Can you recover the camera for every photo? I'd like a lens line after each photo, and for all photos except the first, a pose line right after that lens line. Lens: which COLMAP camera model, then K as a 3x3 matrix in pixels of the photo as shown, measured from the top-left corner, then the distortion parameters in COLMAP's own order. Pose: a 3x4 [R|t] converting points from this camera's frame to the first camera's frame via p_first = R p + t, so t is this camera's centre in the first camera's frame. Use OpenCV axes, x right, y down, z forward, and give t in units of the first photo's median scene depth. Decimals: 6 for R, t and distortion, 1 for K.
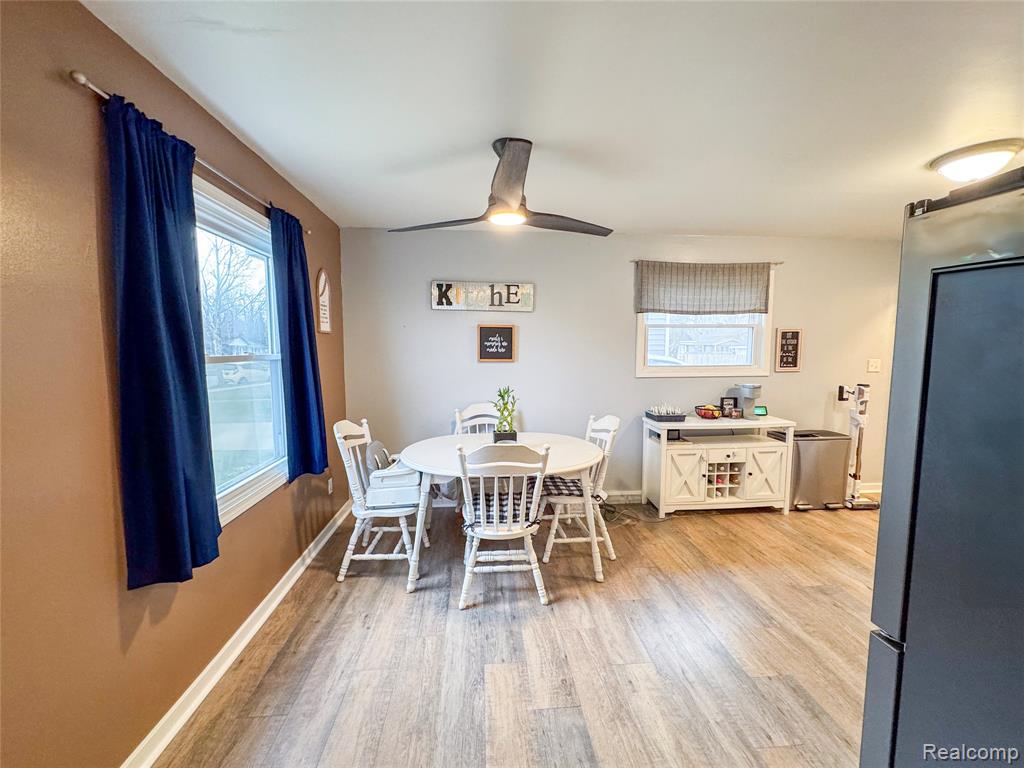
lens RADIAL K [[406.5, 0, 514.6], [0, 406.5, 386.1], [0, 0, 1]] dist [-0.005812, 0.000605]
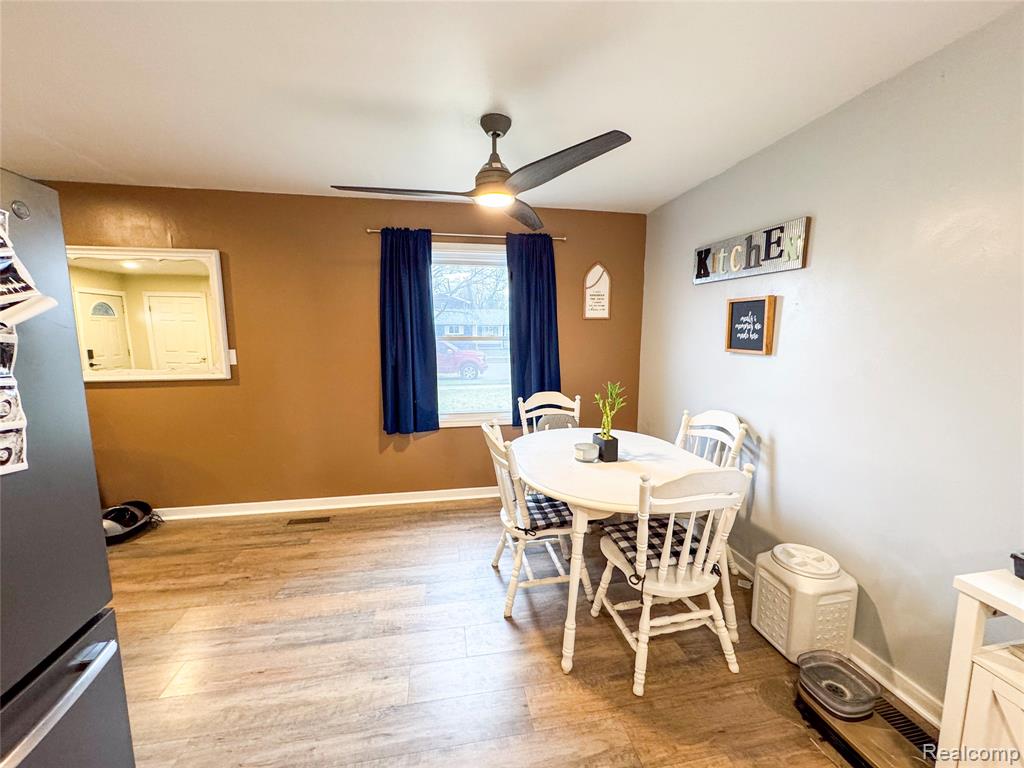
lens RADIAL K [[406.5, 0, 510.7], [0, 406.5, 386.8], [0, 0, 1]] dist [-0.005812, 0.000605]
pose [[0.091482, 0.135129, -0.986596, 0.591159], [-0.092110, 0.987651, 0.126733, -0.056582], [0.991538, 0.079281, 0.102799, 0.572169]]
